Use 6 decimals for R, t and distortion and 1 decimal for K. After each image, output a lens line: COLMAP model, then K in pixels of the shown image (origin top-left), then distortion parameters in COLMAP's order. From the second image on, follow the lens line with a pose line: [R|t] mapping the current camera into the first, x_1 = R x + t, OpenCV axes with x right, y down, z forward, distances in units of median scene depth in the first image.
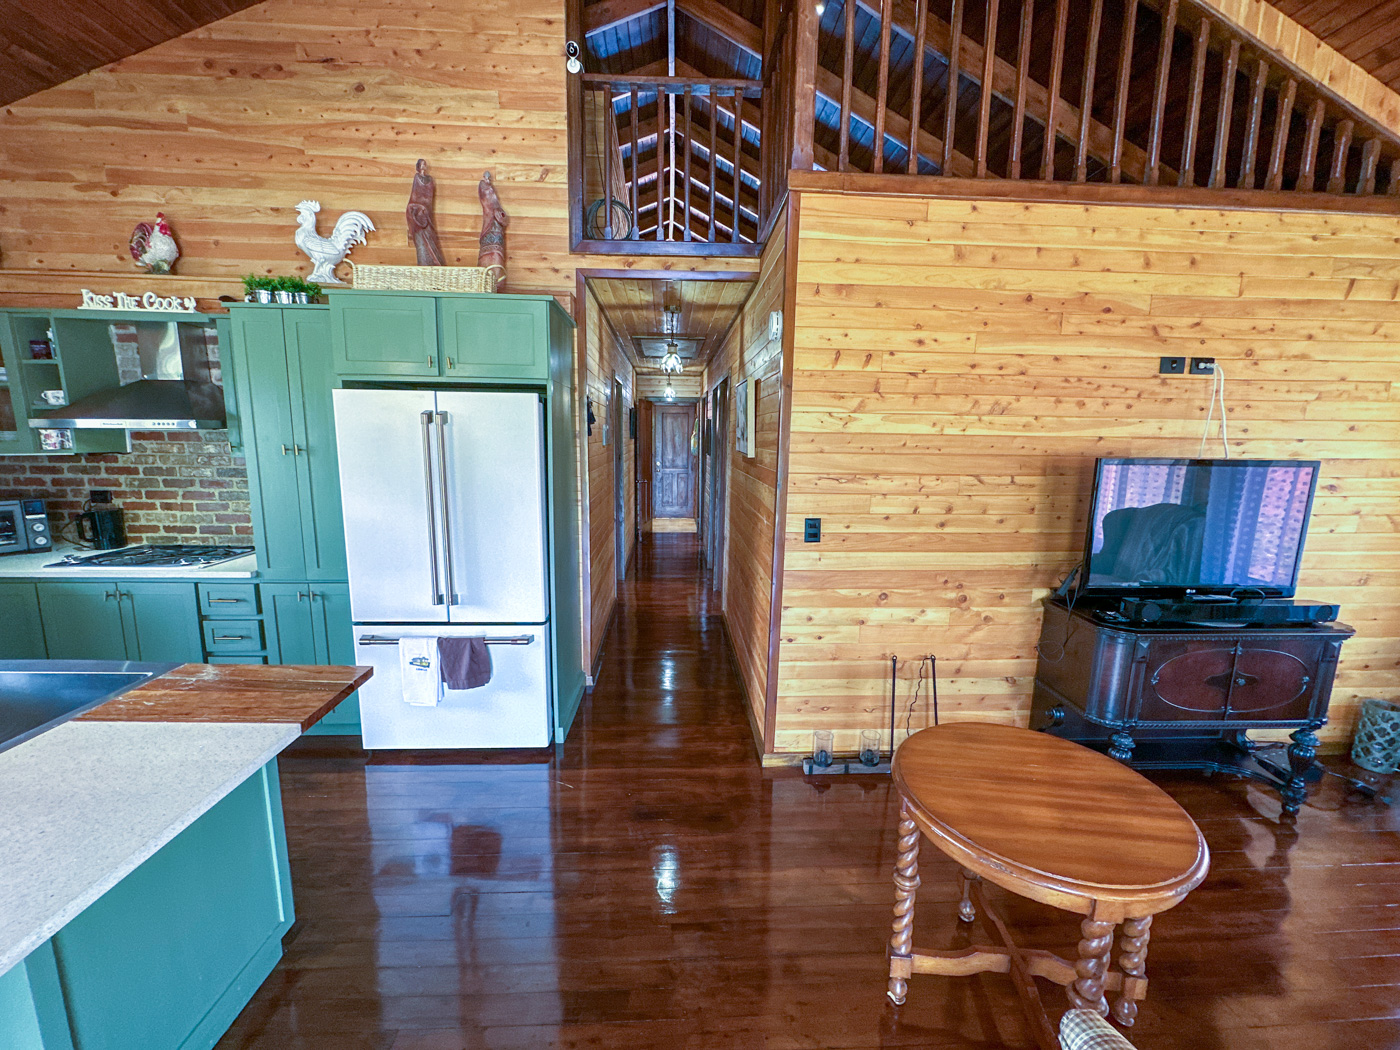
lens RADIAL K [[561.5, 0, 699.5], [0, 561.5, 523.6], [0, 0, 1]] dist [-0.000725, -0.000179]
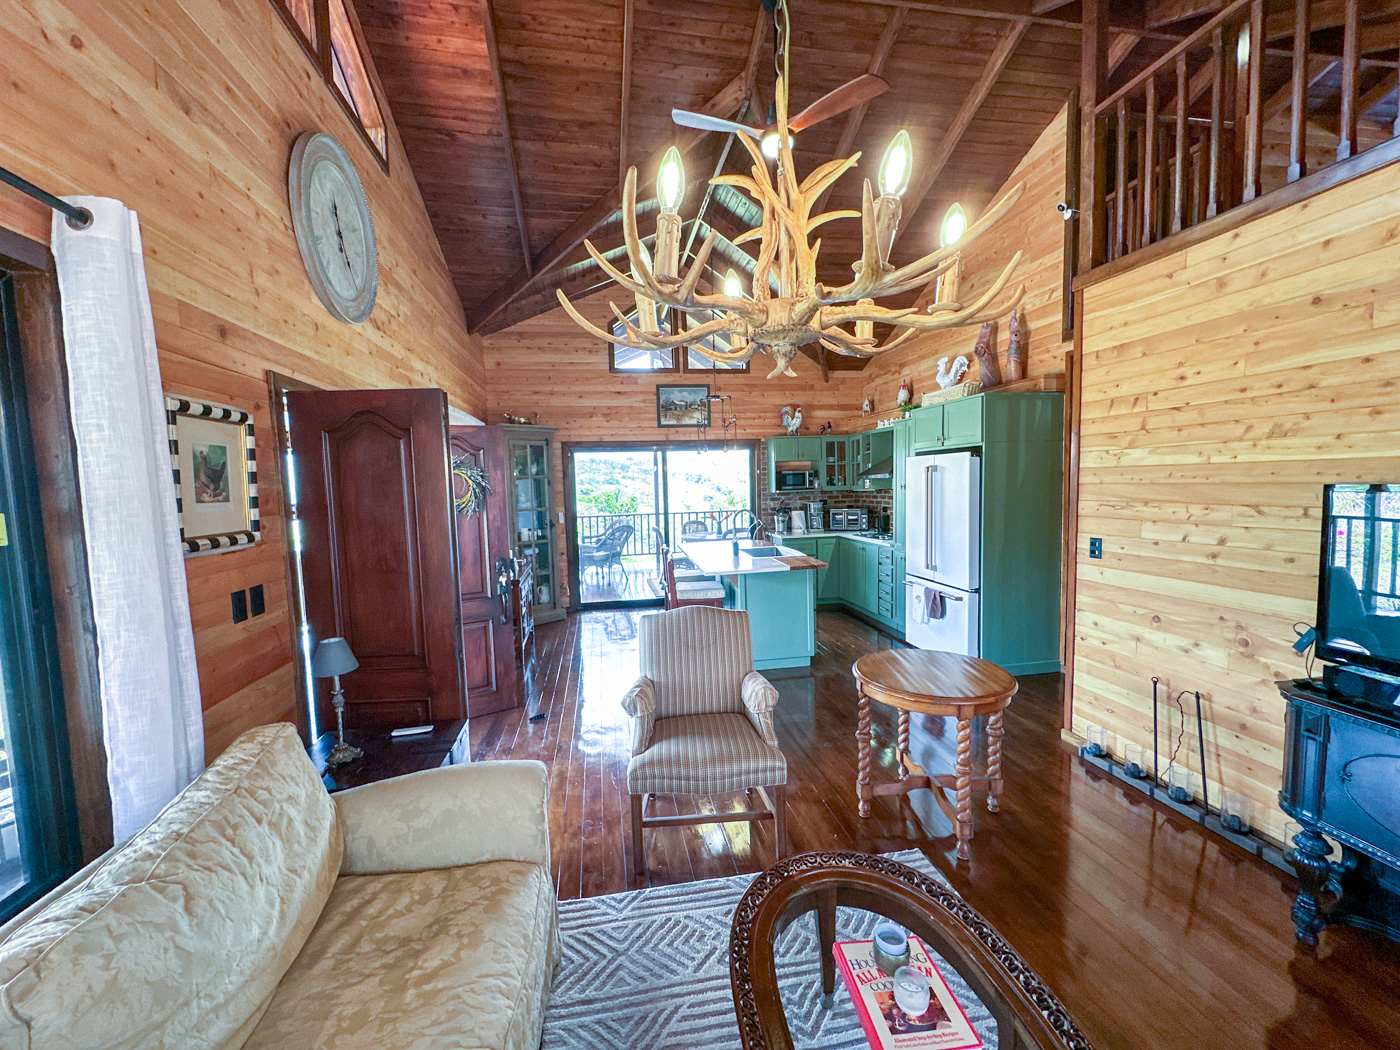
lens RADIAL K [[561.5, 0, 698.2], [0, 561.5, 524.0], [0, 0, 1]] dist [-0.000725, -0.000179]
pose [[0.121270, 0.053760, -0.991163, 1.281187], [-0.128043, 0.991037, 0.038087, 0.023934], [0.984326, 0.122293, 0.127067, 0.003430]]
